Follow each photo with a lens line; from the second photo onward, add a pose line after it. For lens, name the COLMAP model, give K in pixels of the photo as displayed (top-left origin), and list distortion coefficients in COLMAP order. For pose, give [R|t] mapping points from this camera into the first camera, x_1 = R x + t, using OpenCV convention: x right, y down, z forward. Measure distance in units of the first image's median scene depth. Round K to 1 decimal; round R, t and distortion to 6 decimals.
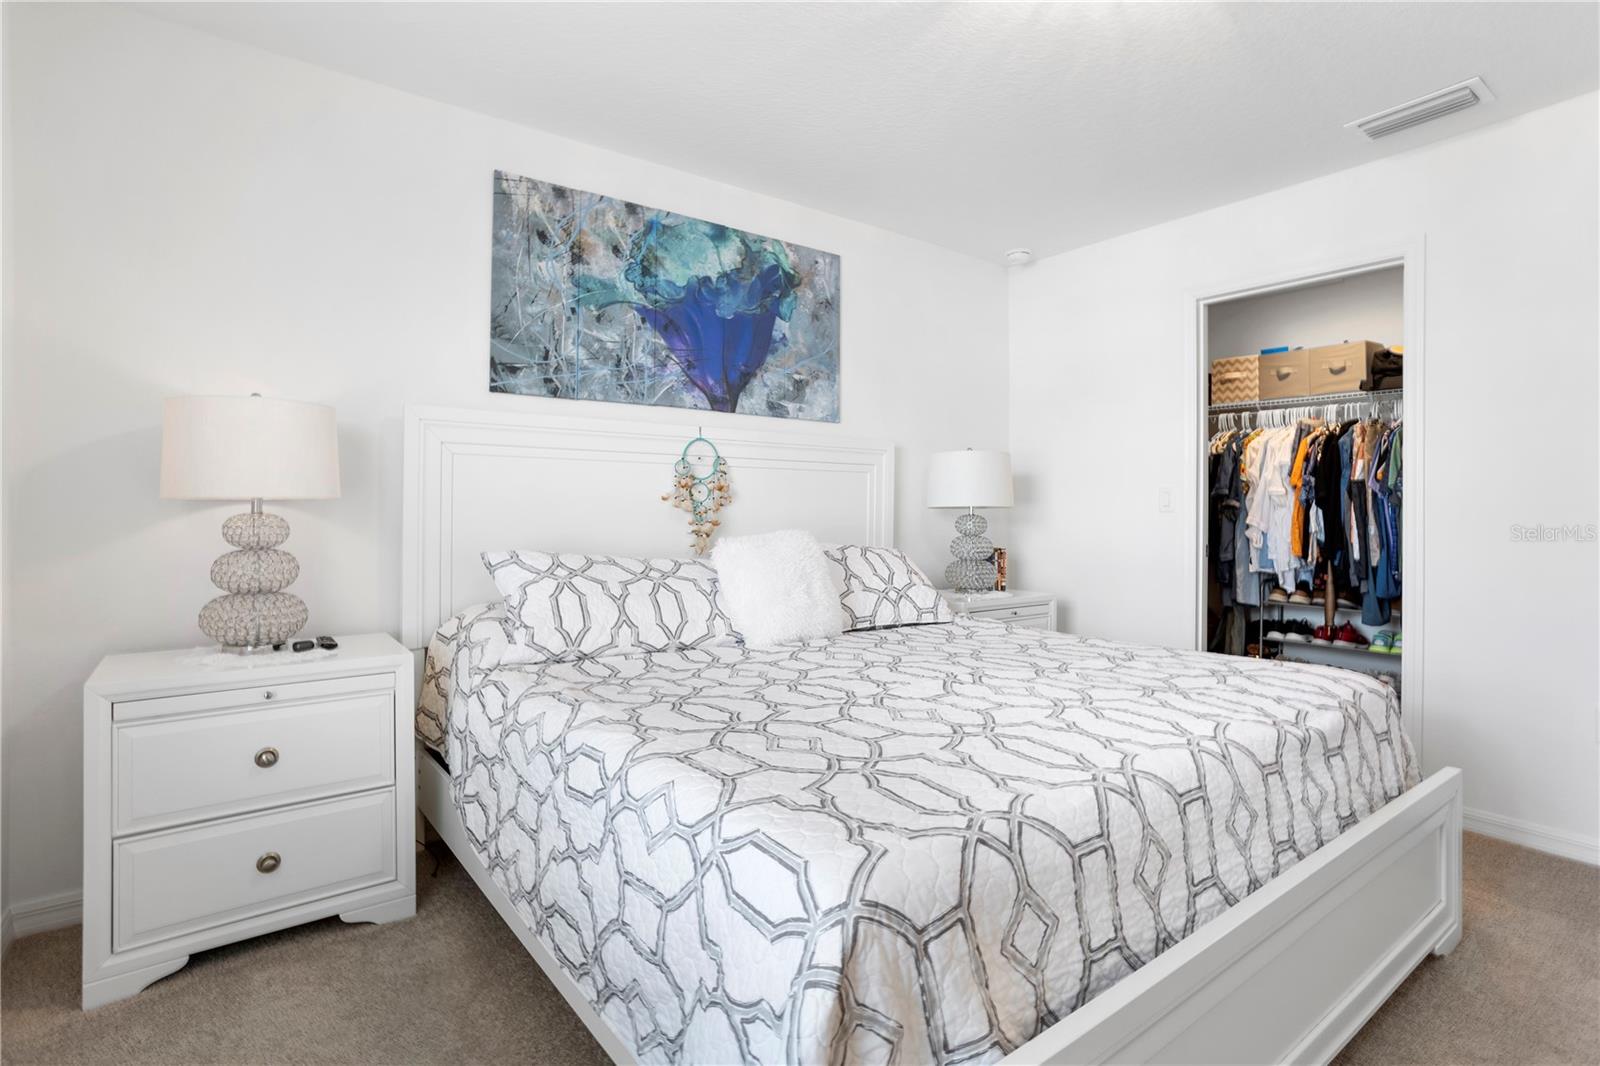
lens RADIAL K [[777.3, 0, 800.2], [0, 777.3, 528.7], [0, 0, 1]] dist [-0.053005, 0.029891]
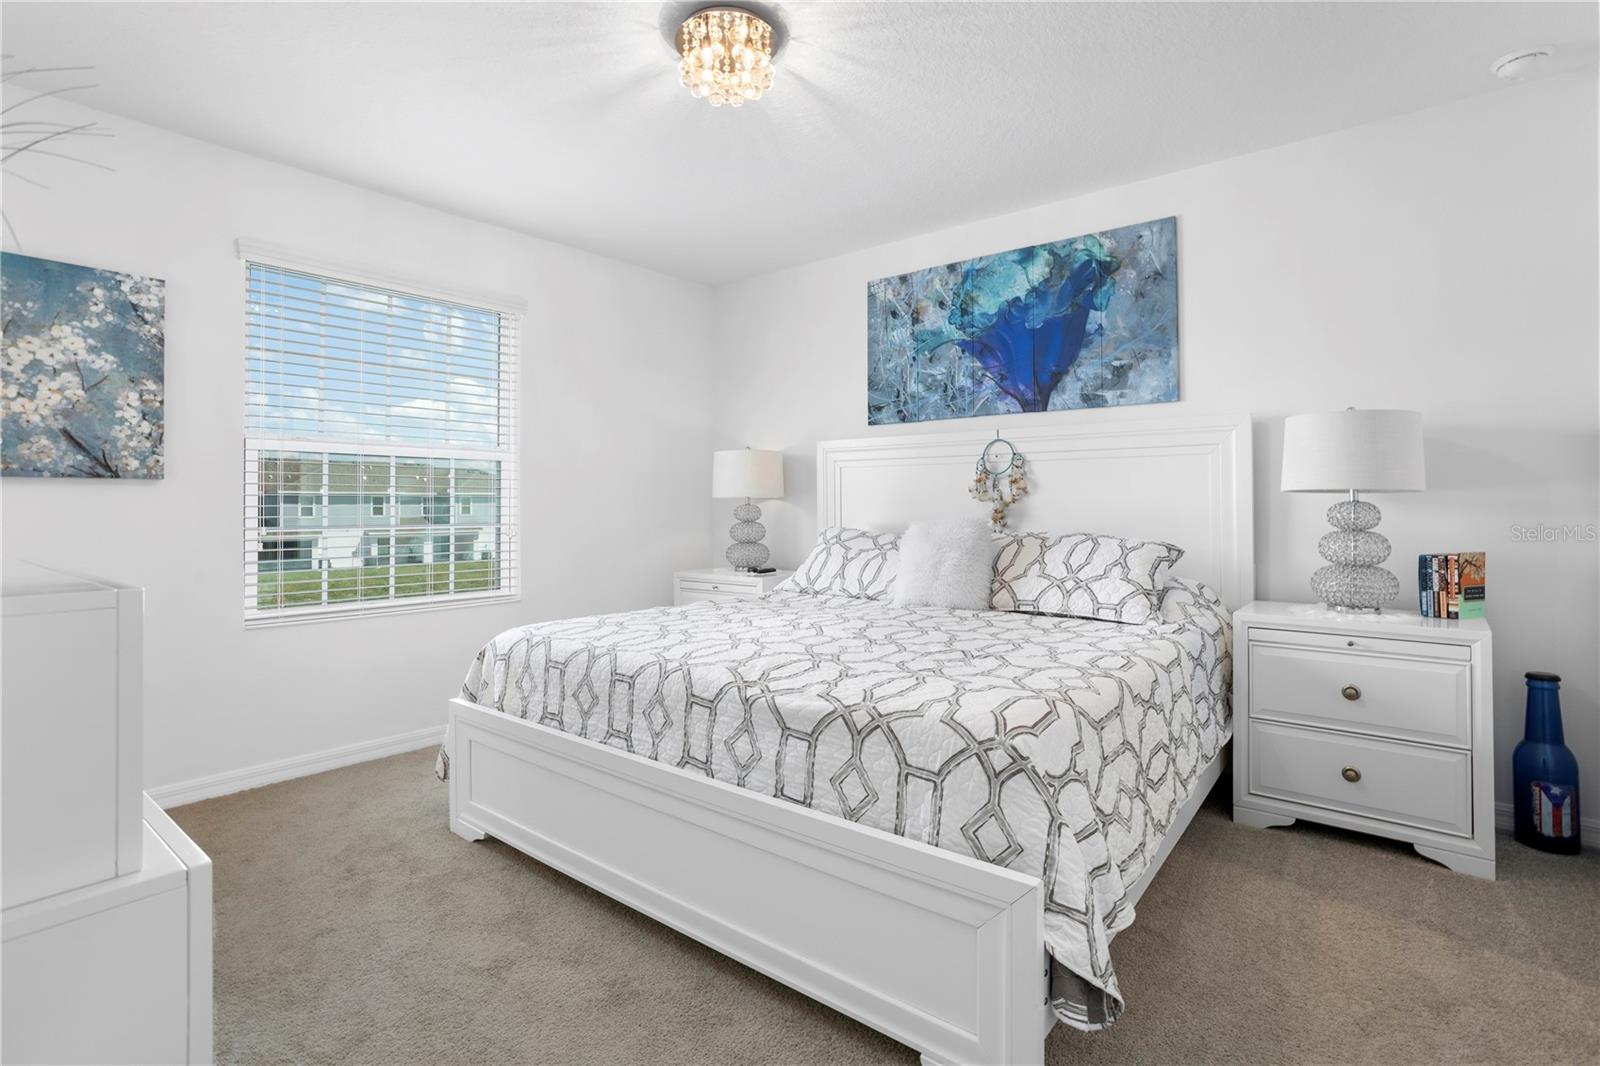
lens RADIAL K [[777.3, 0, 800.2], [0, 777.3, 528.7], [0, 0, 1]] dist [-0.053005, 0.029891]
pose [[0.257860, 0.026755, -0.965812, 0.937939], [-0.011643, 0.999630, 0.024583, -0.005410], [0.966112, 0.004906, 0.258076, 0.400696]]
